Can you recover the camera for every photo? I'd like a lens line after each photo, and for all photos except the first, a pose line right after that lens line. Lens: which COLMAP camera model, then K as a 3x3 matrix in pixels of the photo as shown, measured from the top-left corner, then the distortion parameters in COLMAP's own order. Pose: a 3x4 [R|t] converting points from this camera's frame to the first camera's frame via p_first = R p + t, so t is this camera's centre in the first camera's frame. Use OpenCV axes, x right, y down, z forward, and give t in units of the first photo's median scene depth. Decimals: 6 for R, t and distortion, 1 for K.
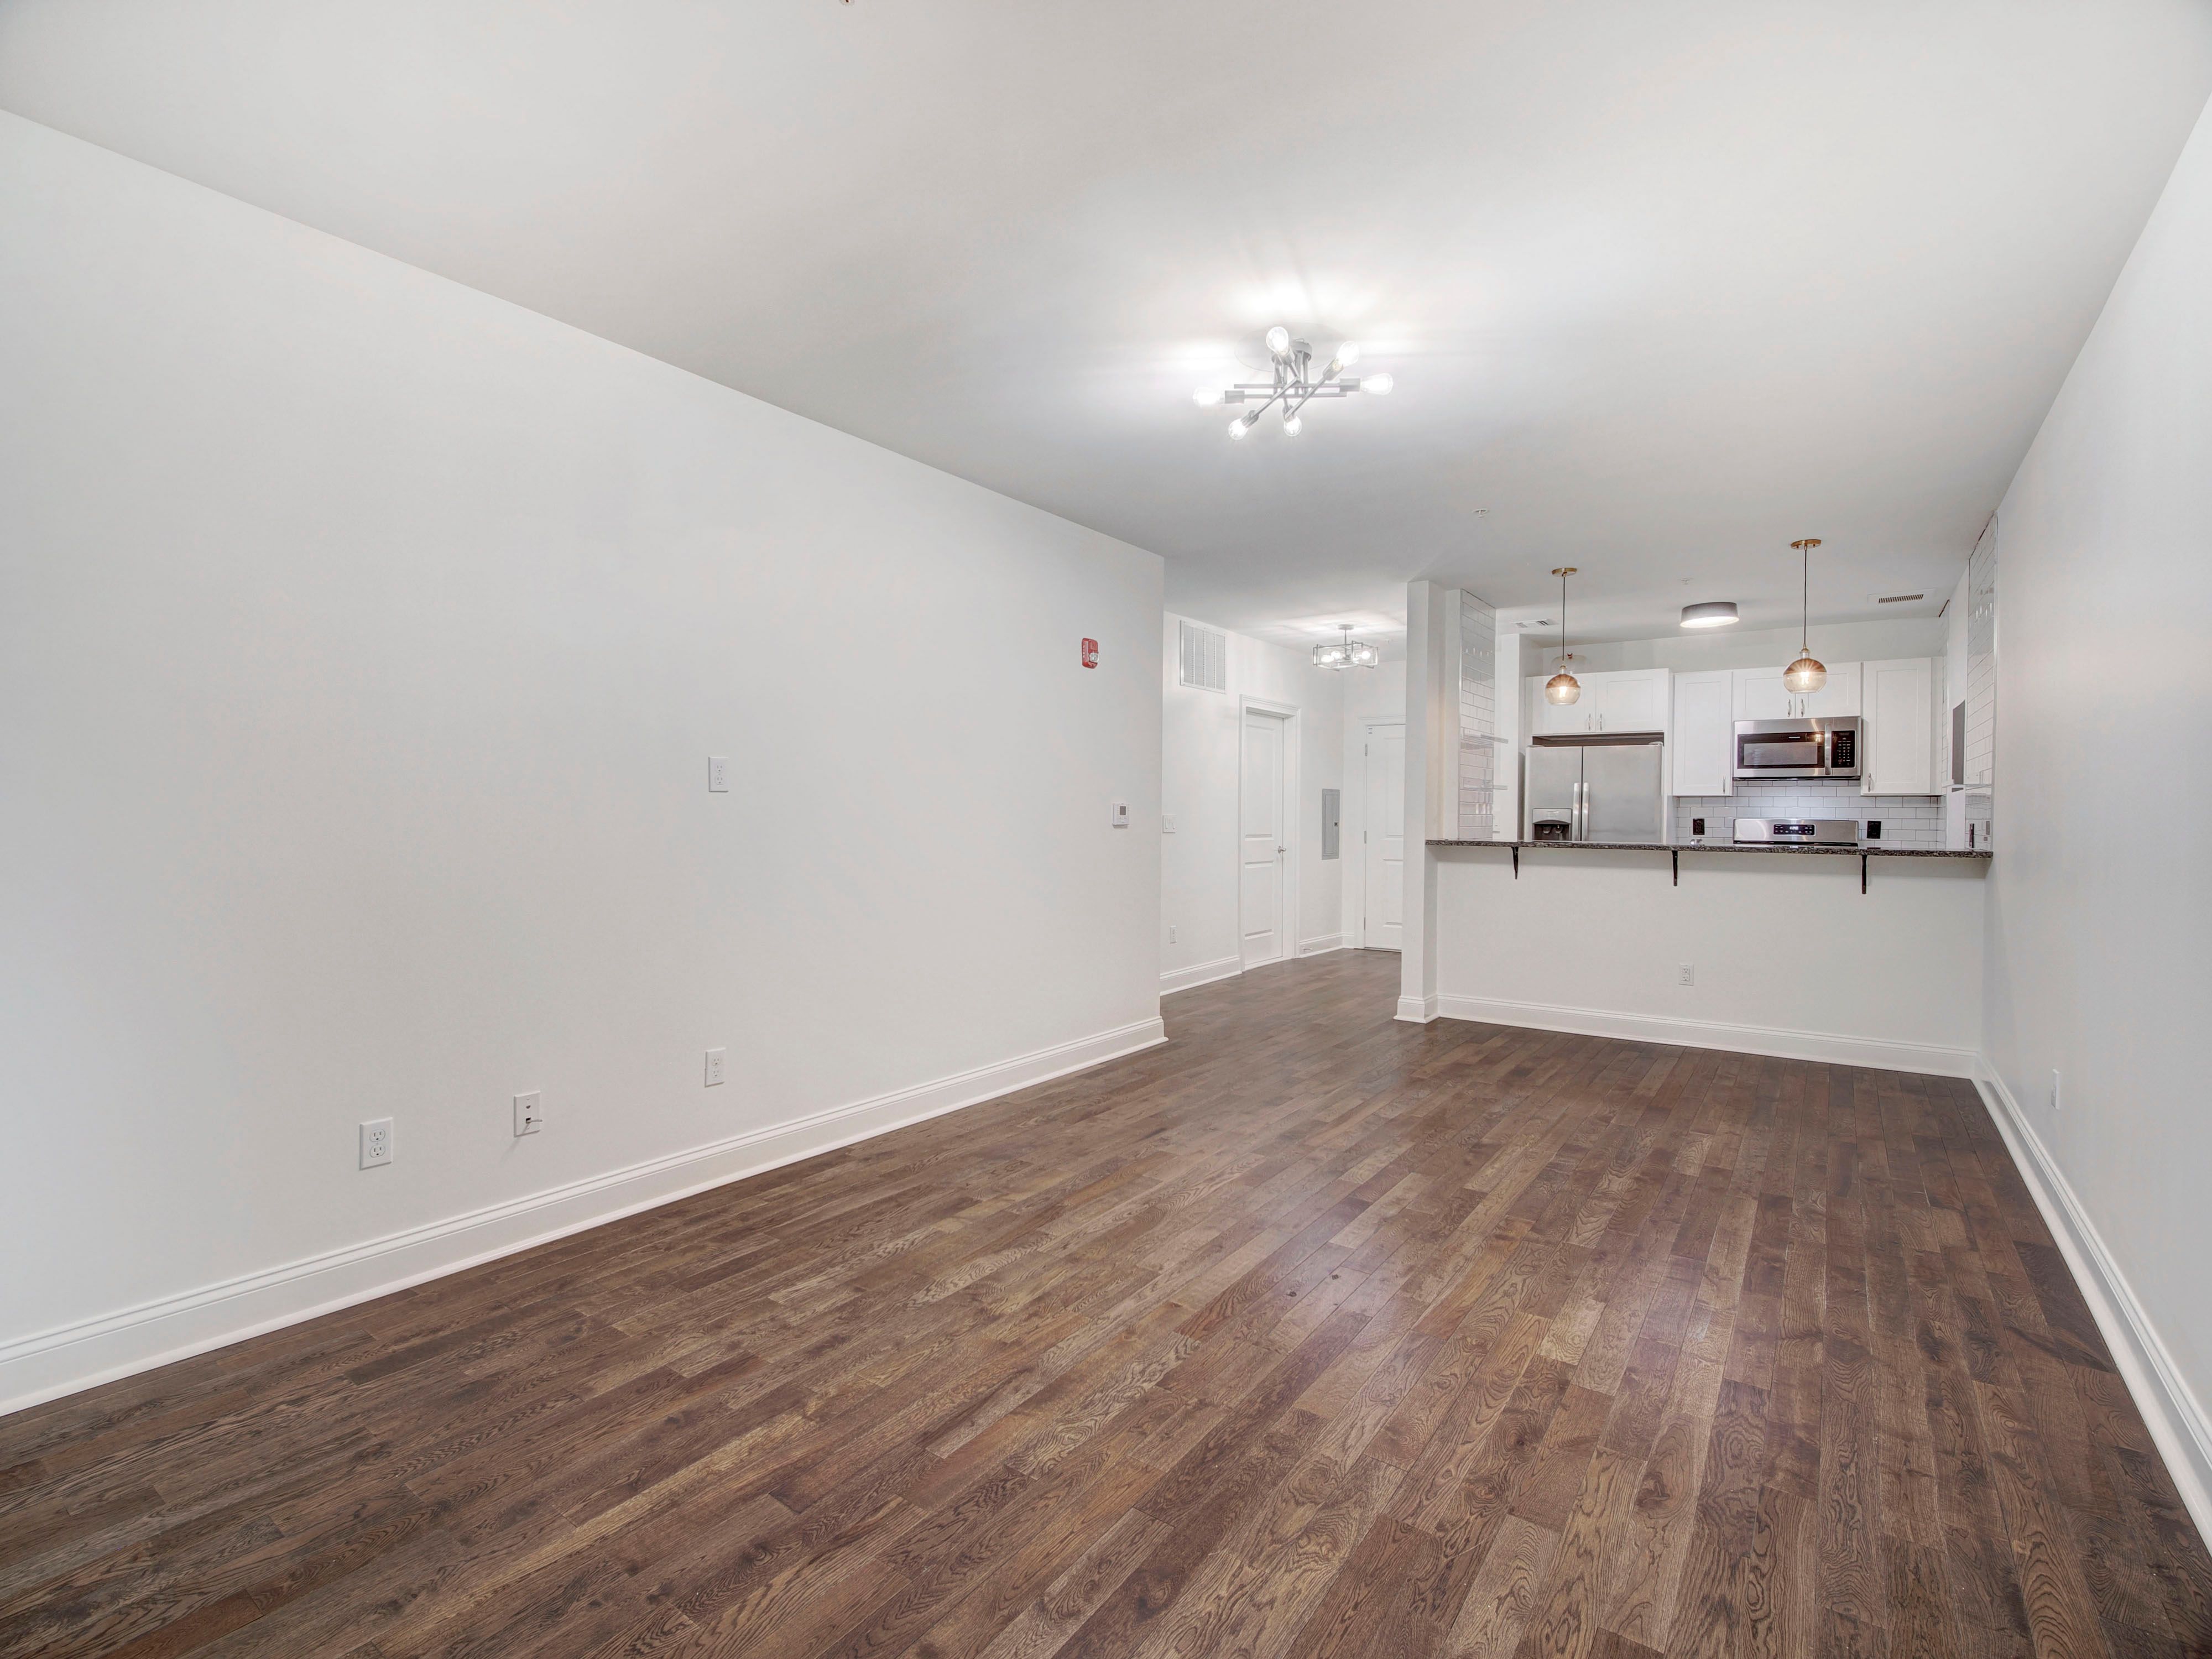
lens RADIAL K [[1014.9, 0, 1111.7], [0, 1014.9, 827.8], [0, 0, 1]] dist [-0.012194, -0.000746]
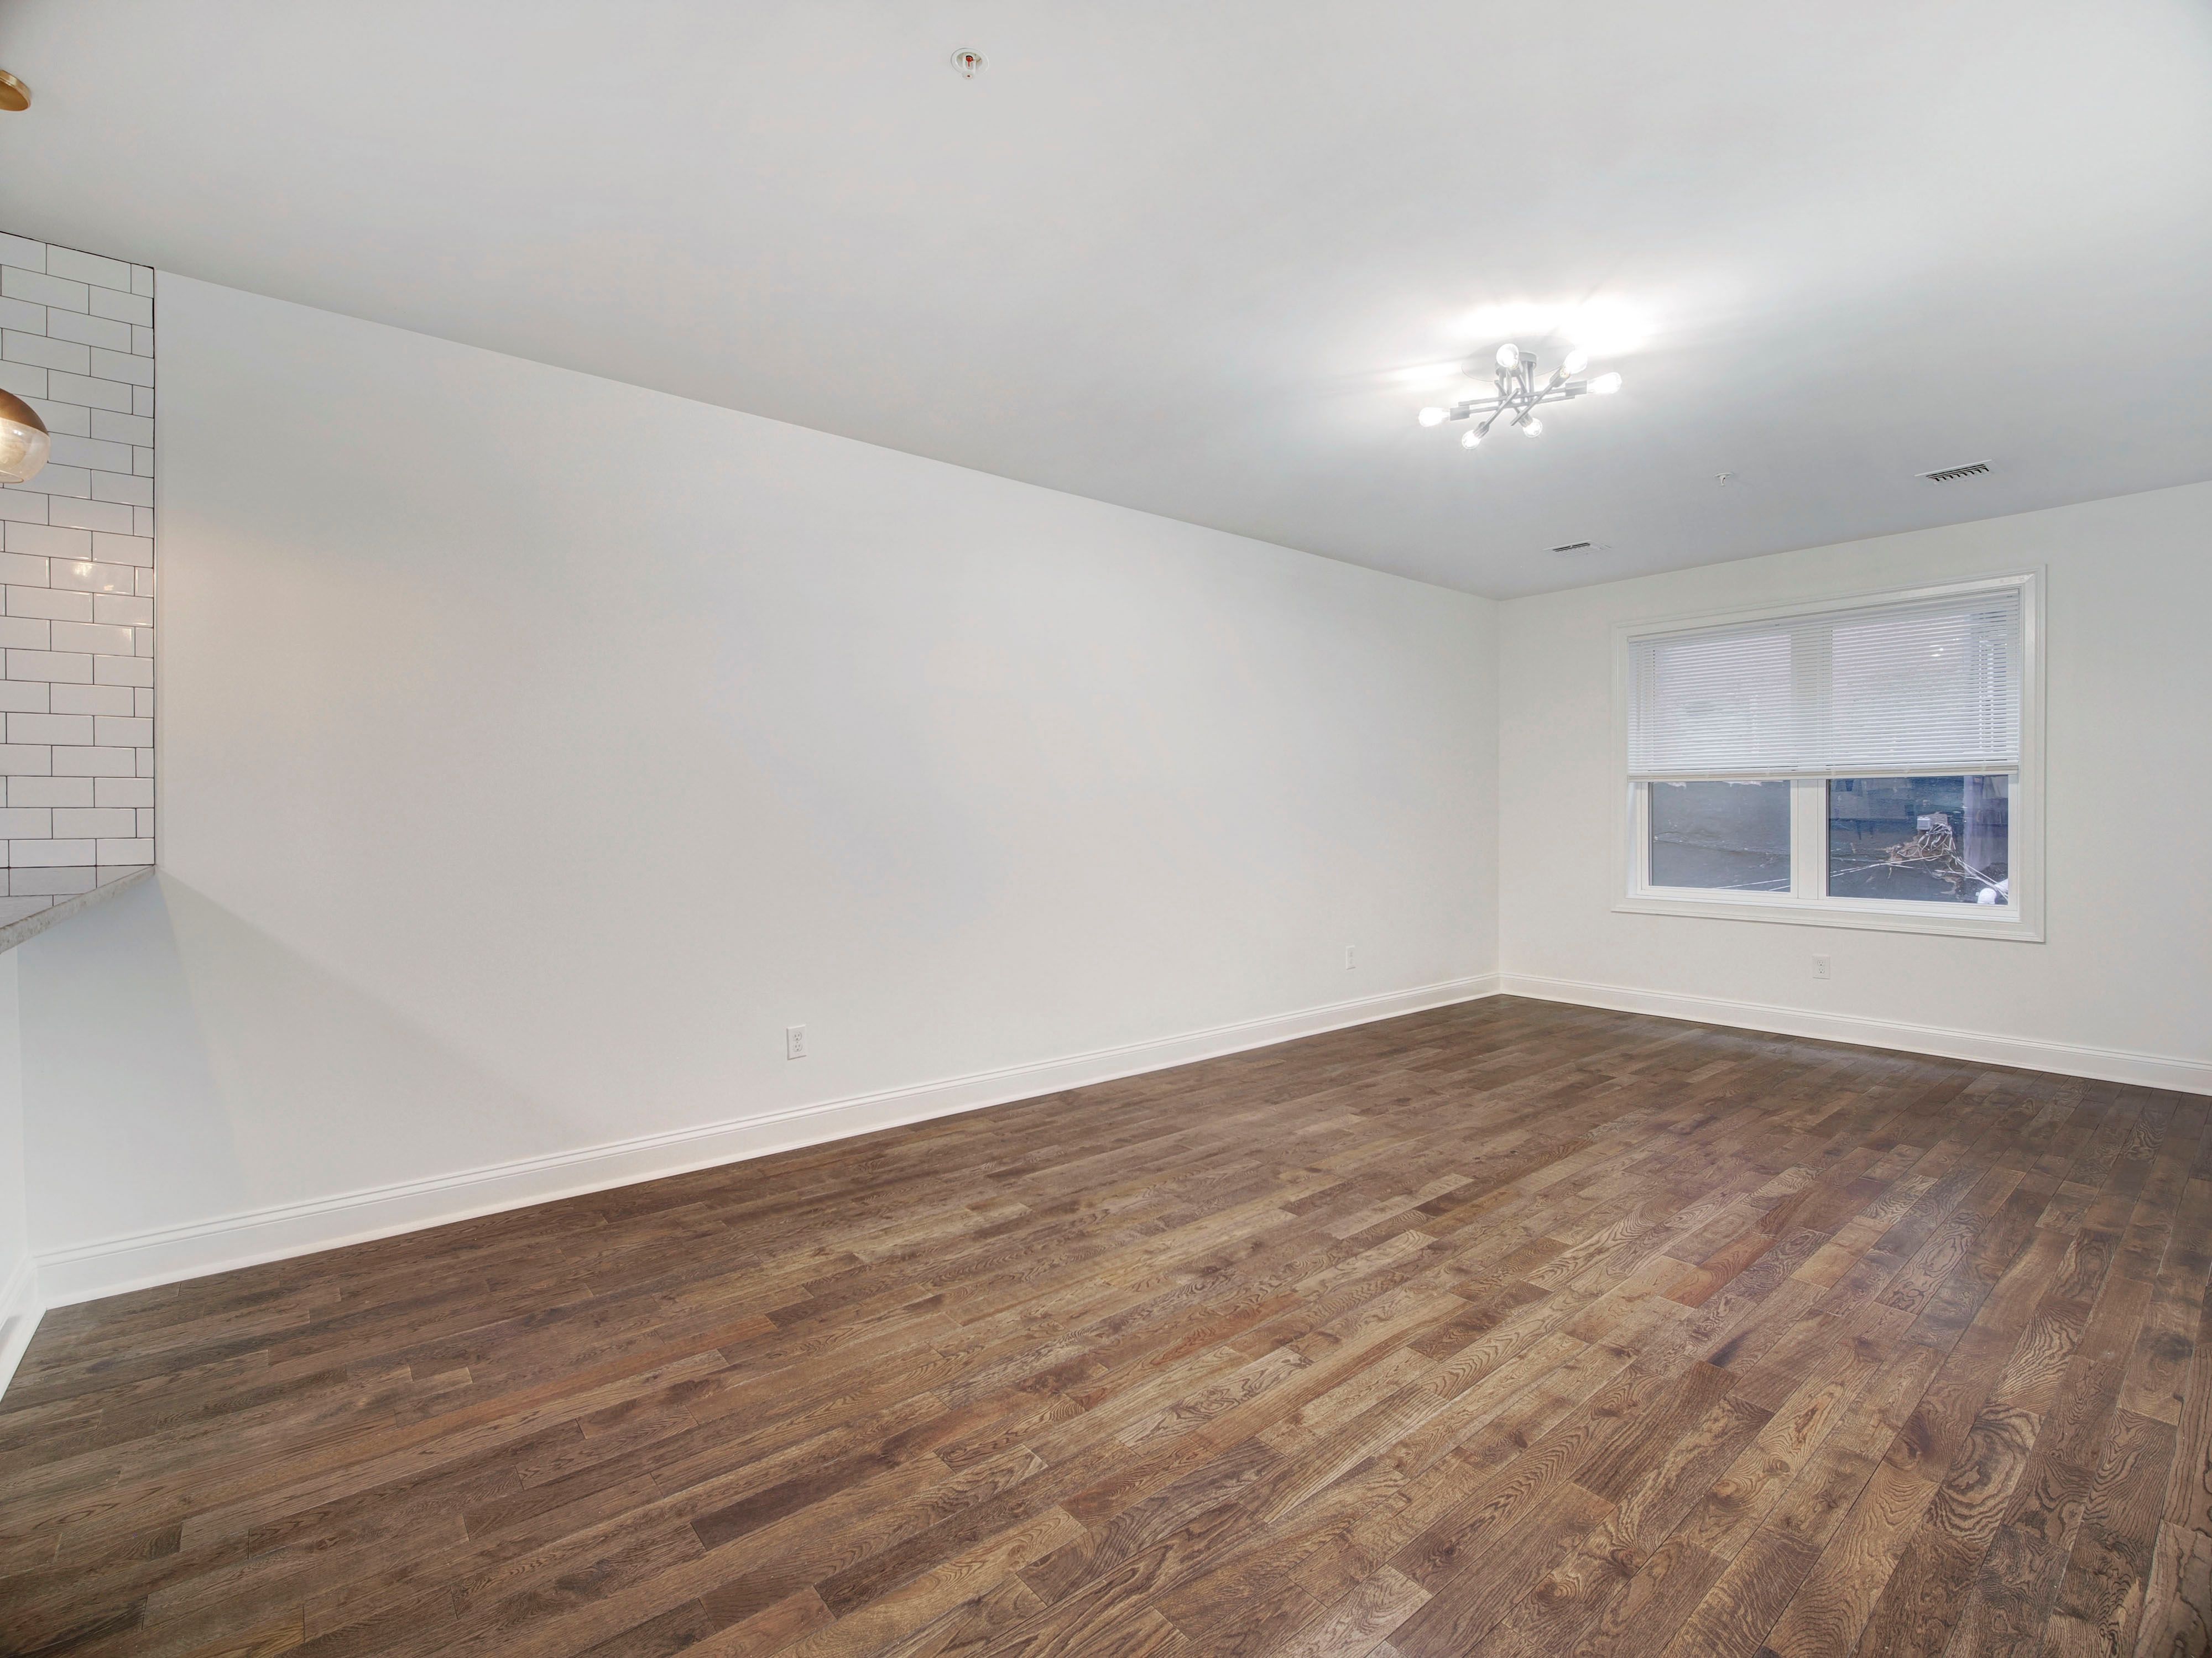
lens RADIAL K [[1014.7, 0, 1097.1], [0, 1014.7, 814.7], [0, 0, 1]] dist [-0.012194, -0.000746]
pose [[-0.963966, -0.008808, 0.265878, 0.191330], [-0.003717, 0.999800, 0.019645, -0.017043], [-0.265998, 0.017949, -0.963806, 1.305609]]
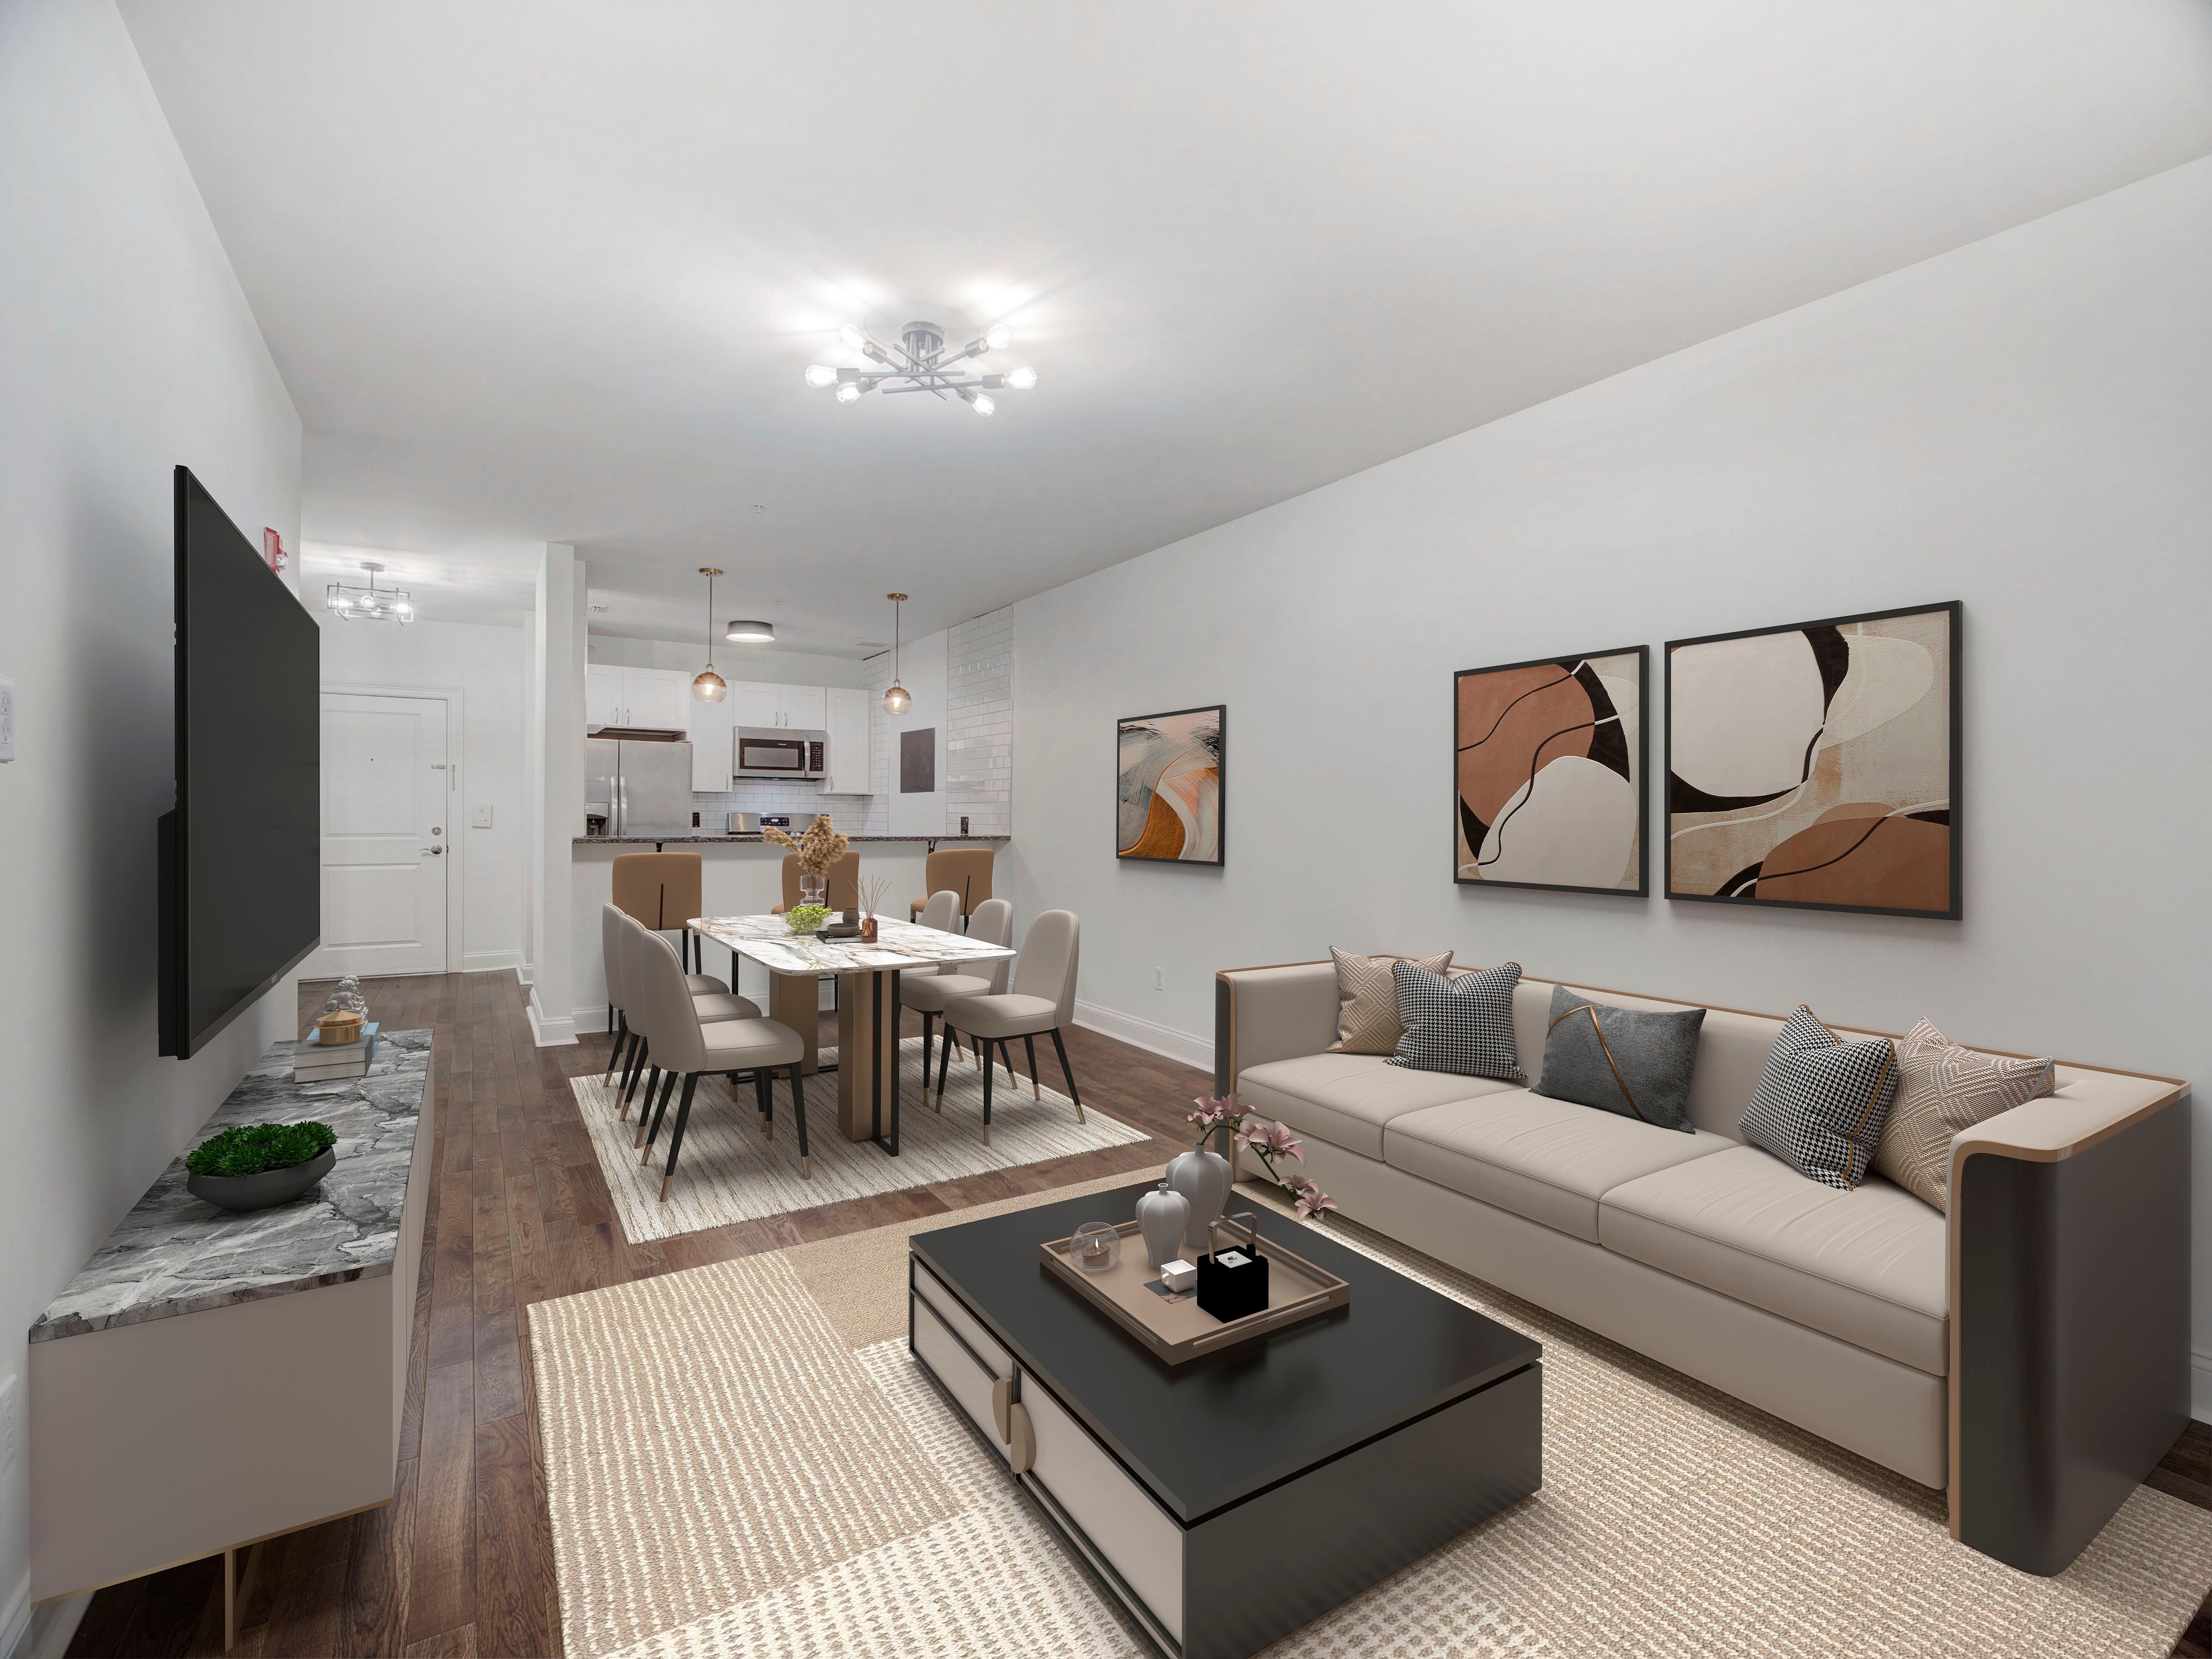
lens RADIAL K [[1014.9, 0, 1095.2], [0, 1014.9, 811.6], [0, 0, 1]] dist [-0.012194, -0.000746]
pose [[0.381460, -0.001013, 0.924385, -0.406649], [0.008337, 0.999962, -0.002345, -0.006157], [-0.924348, 0.008601, 0.381454, 0.293279]]
